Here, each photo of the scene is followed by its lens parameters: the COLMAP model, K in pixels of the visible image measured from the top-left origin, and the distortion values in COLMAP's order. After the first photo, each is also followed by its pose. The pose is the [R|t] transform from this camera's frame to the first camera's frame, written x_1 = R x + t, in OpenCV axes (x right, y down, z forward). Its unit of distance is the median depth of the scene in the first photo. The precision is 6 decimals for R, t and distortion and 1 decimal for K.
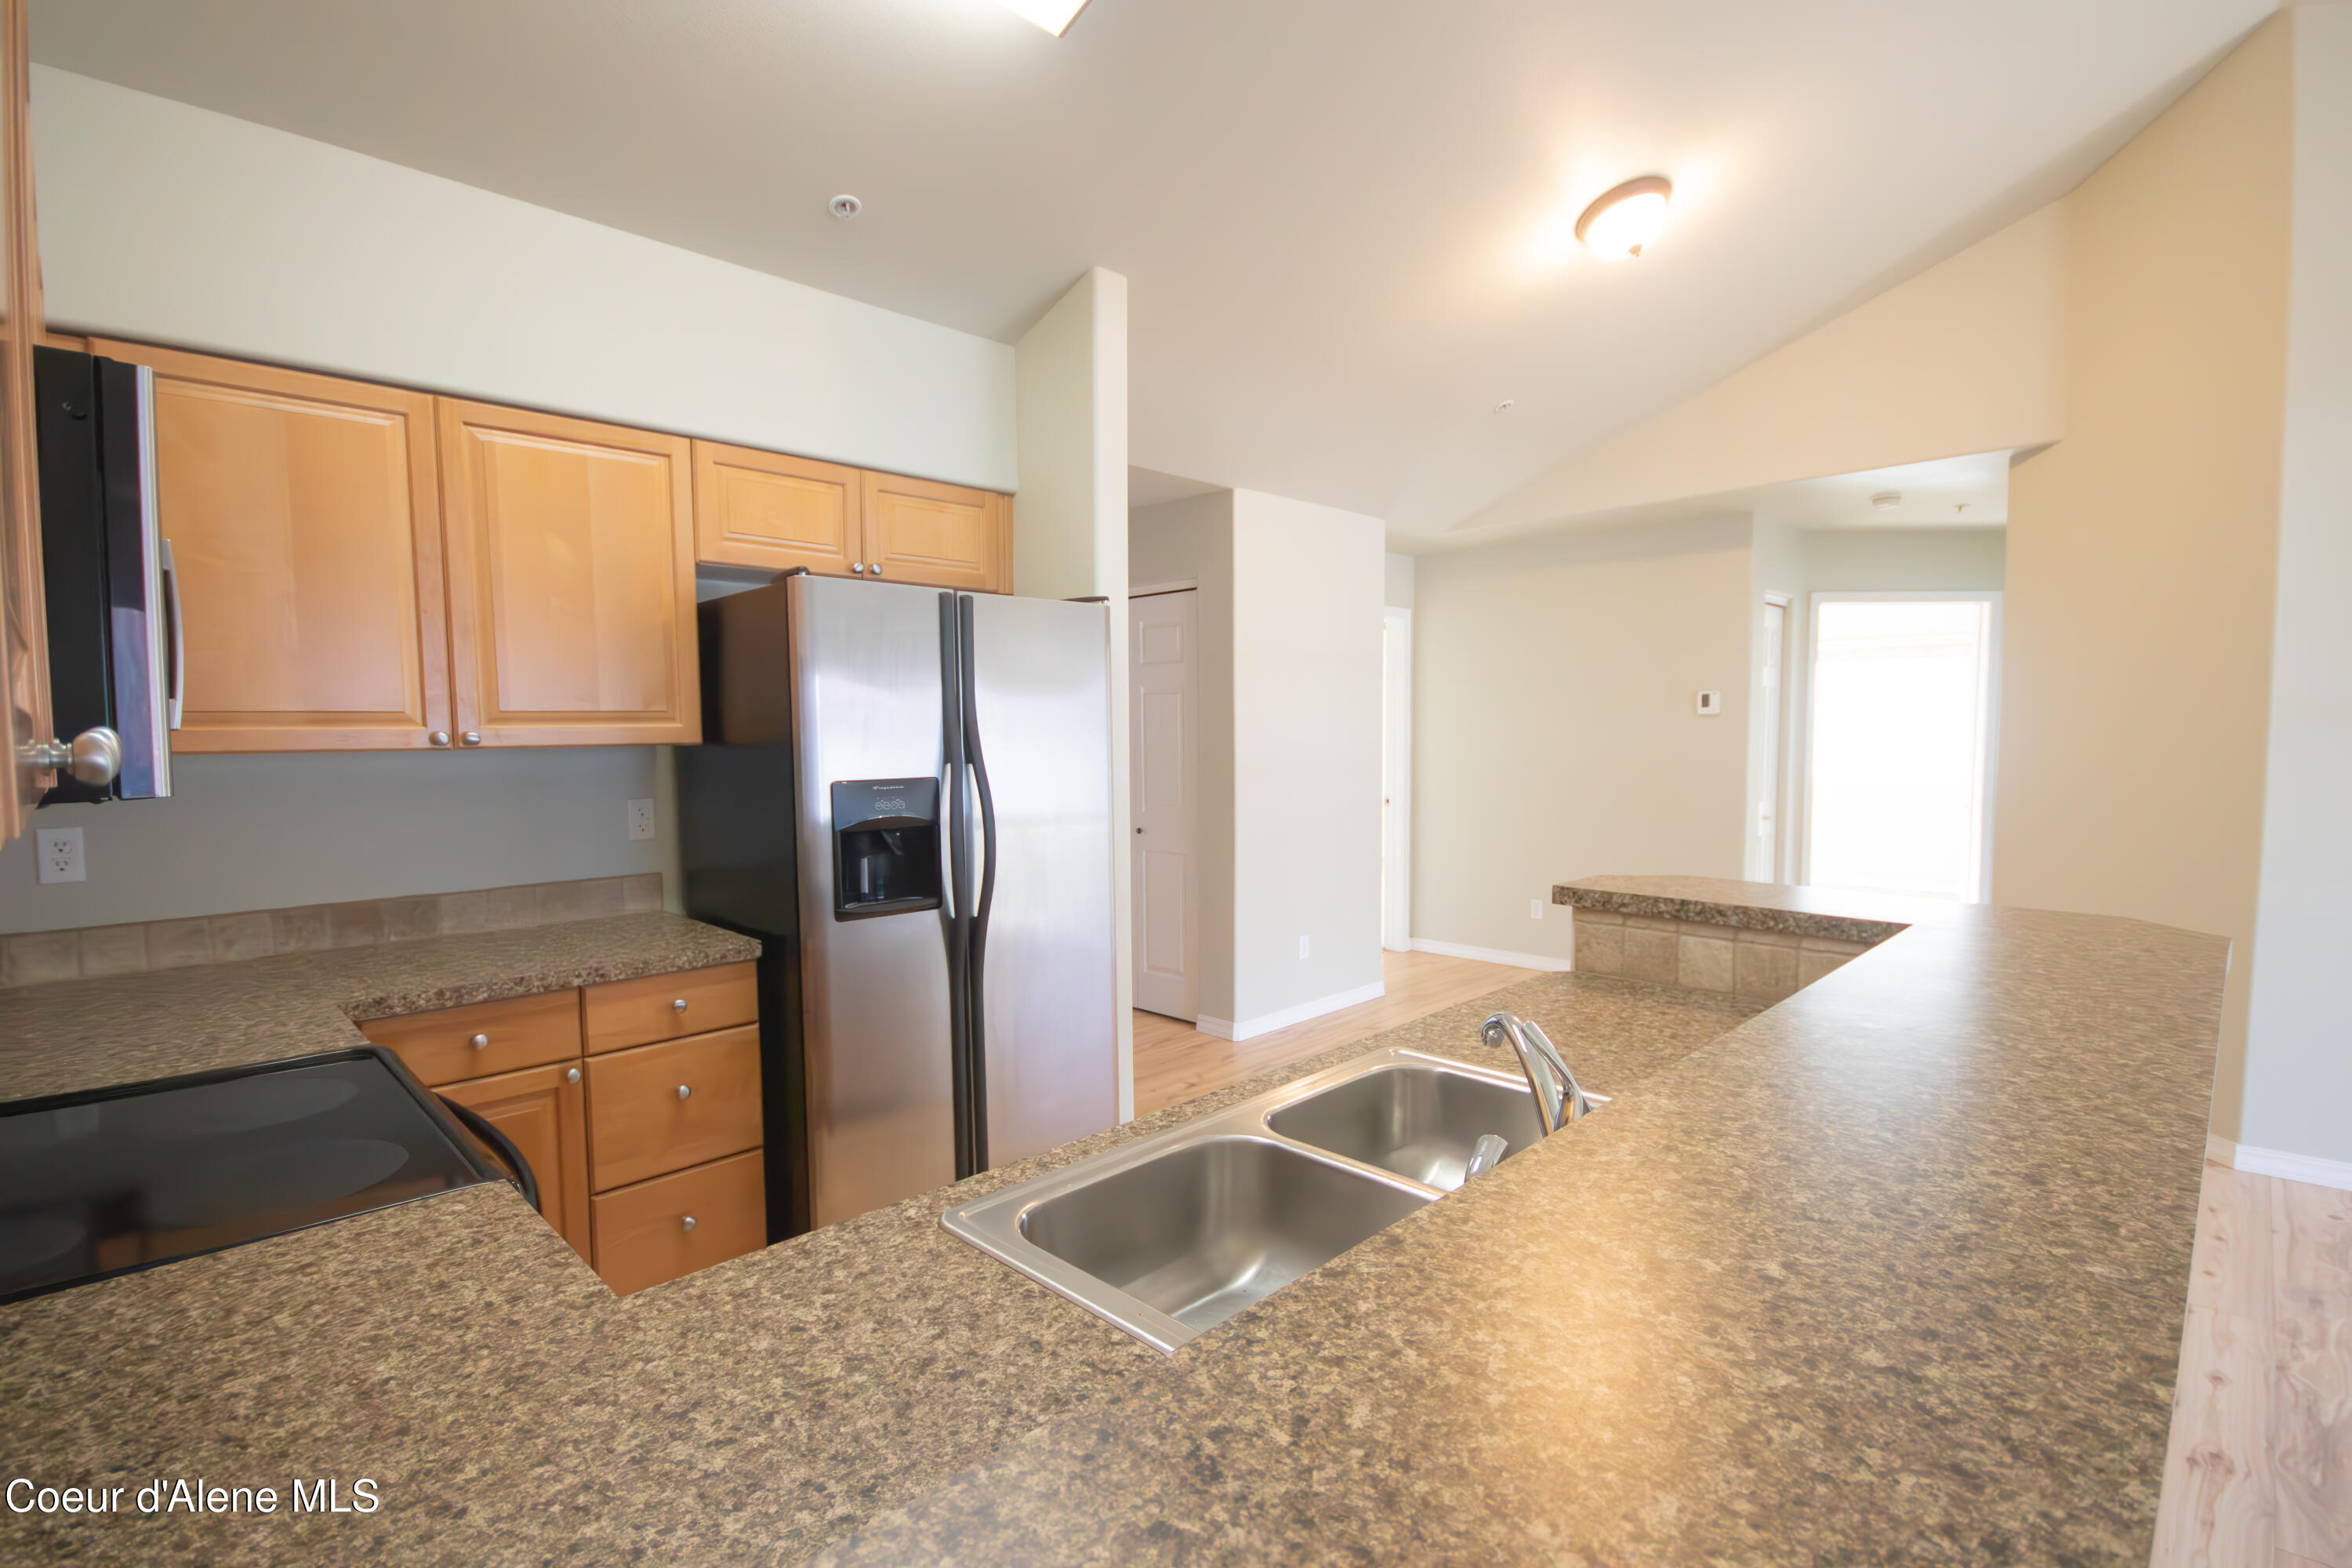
lens RADIAL K [[1088.2, 0, 1219.6], [0, 1088.2, 786.1], [0, 0, 1]] dist [-0.002921, -0.003226]
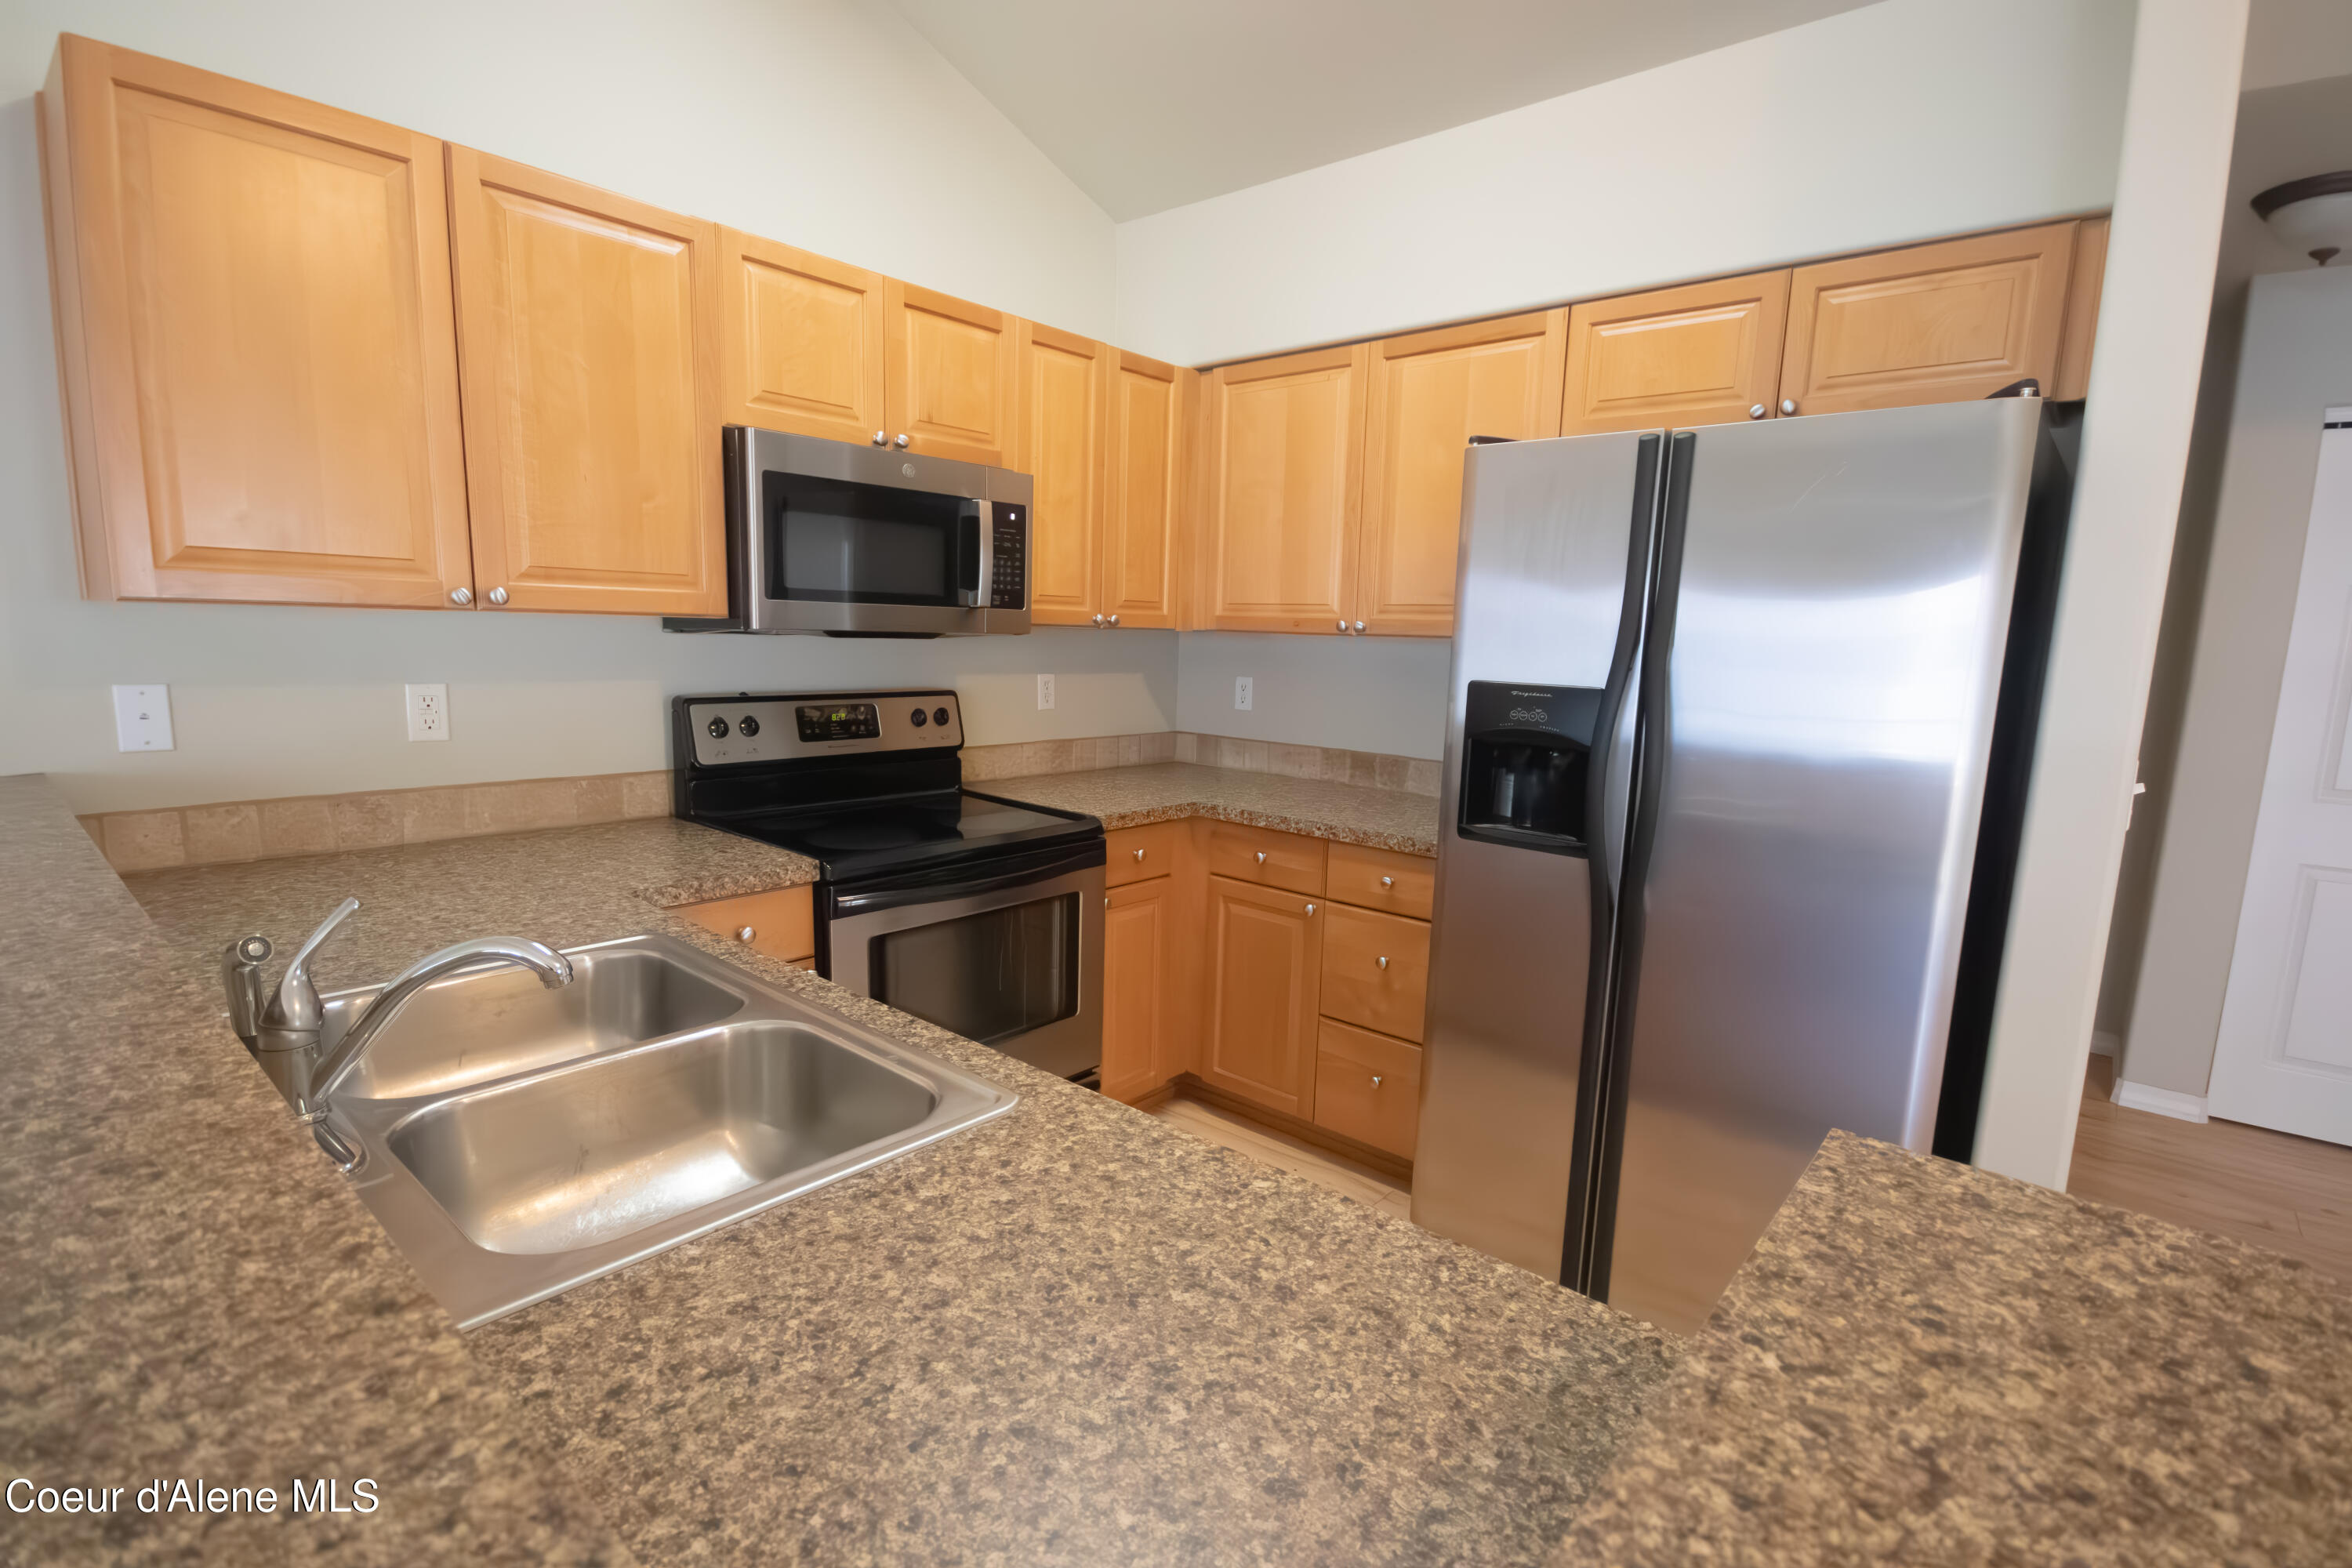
lens RADIAL K [[1088.2, 0, 1190.5], [0, 1088.2, 807.5], [0, 0, 1]] dist [-0.002921, -0.003226]
pose [[0.044998, 0.183629, -0.981965, 1.027468], [-0.078141, 0.980596, 0.179792, -0.091922], [0.995926, 0.068642, 0.058474, 1.827696]]
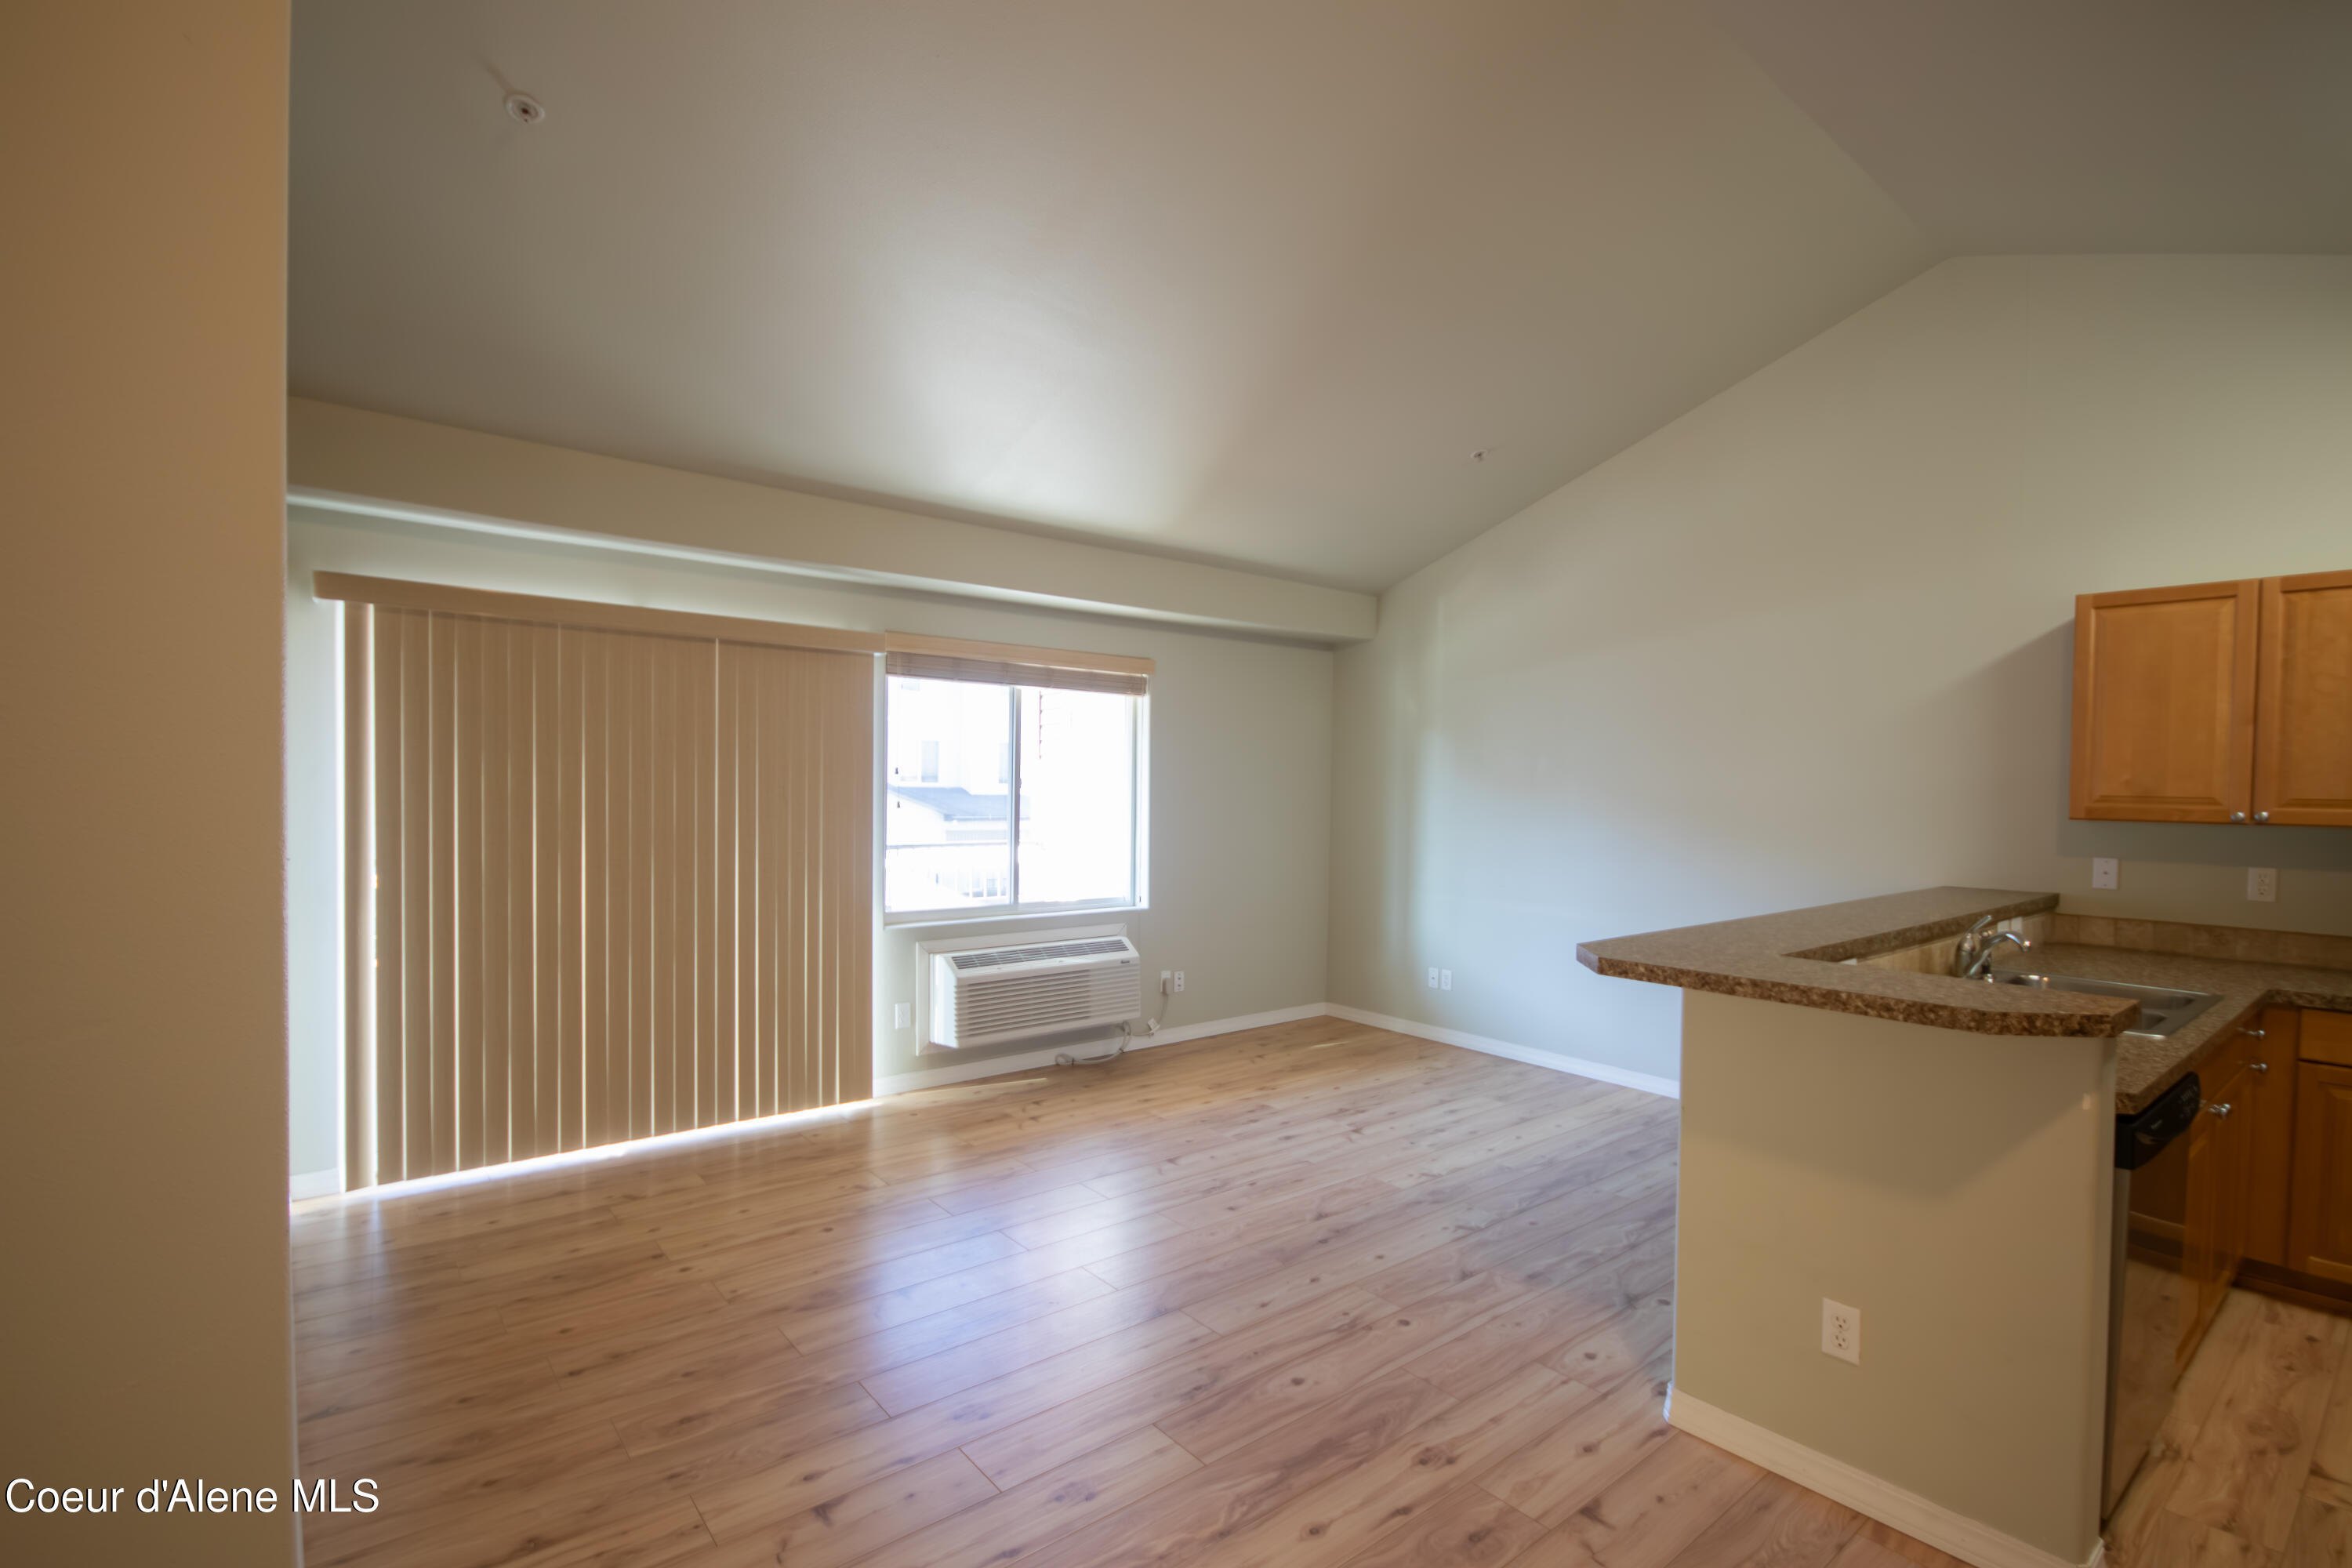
lens RADIAL K [[1088.2, 0, 1188.0], [0, 1088.2, 791.1], [0, 0, 1]] dist [-0.002921, -0.003226]
pose [[-0.992372, -0.010536, 0.122826, 1.840901], [-0.002601, 0.997909, 0.064590, -0.291048], [-0.123250, 0.063778, -0.990324, 4.223513]]
